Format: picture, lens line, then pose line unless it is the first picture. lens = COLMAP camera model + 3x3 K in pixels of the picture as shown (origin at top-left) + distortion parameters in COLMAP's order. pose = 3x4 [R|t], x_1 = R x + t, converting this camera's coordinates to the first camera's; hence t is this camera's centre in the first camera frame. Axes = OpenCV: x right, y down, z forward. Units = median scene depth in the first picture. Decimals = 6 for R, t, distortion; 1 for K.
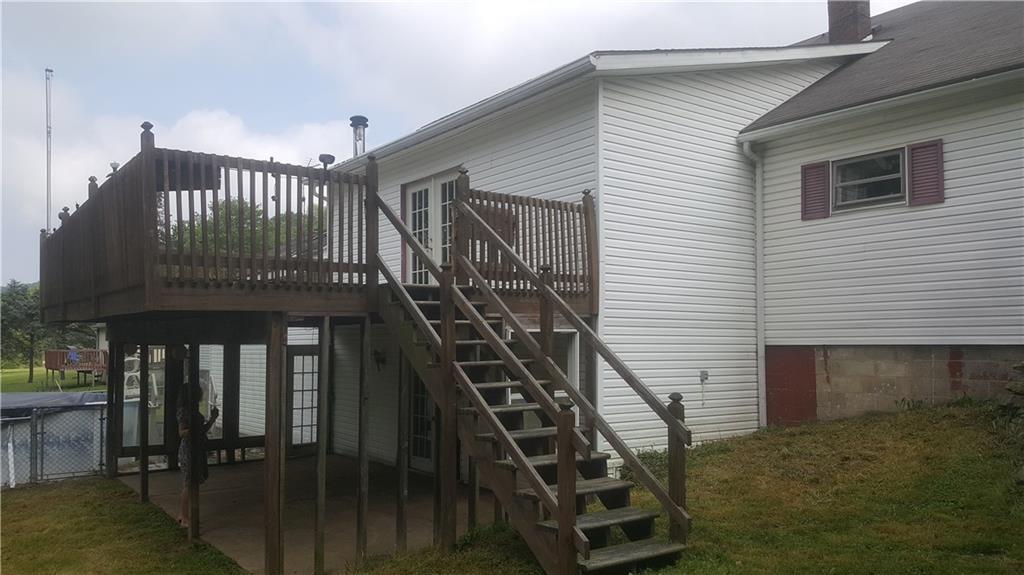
lens RADIAL K [[766.9, 0, 510.2], [0, 766.9, 313.7], [0, 0, 1]] dist [0.121367, -0.271721]
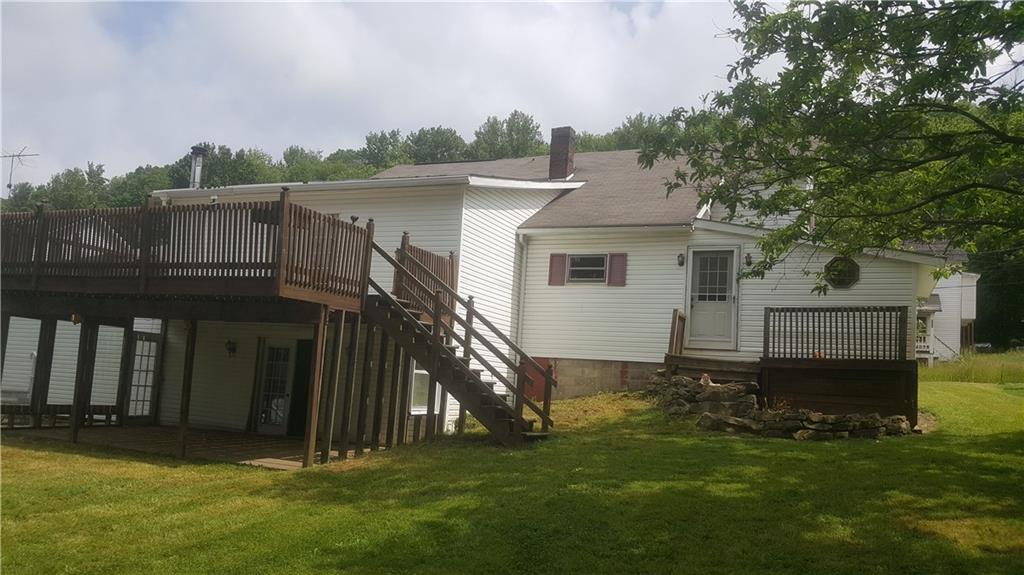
lens RADIAL K [[766.9, 0, 510.2], [0, 766.9, 313.7], [0, 0, 1]] dist [0.121367, -0.271721]
pose [[0.864918, 0.106766, 0.490426, -0.531022], [-0.083482, 0.994105, -0.069187, 0.068542], [-0.494921, 0.018899, 0.868732, -0.443318]]
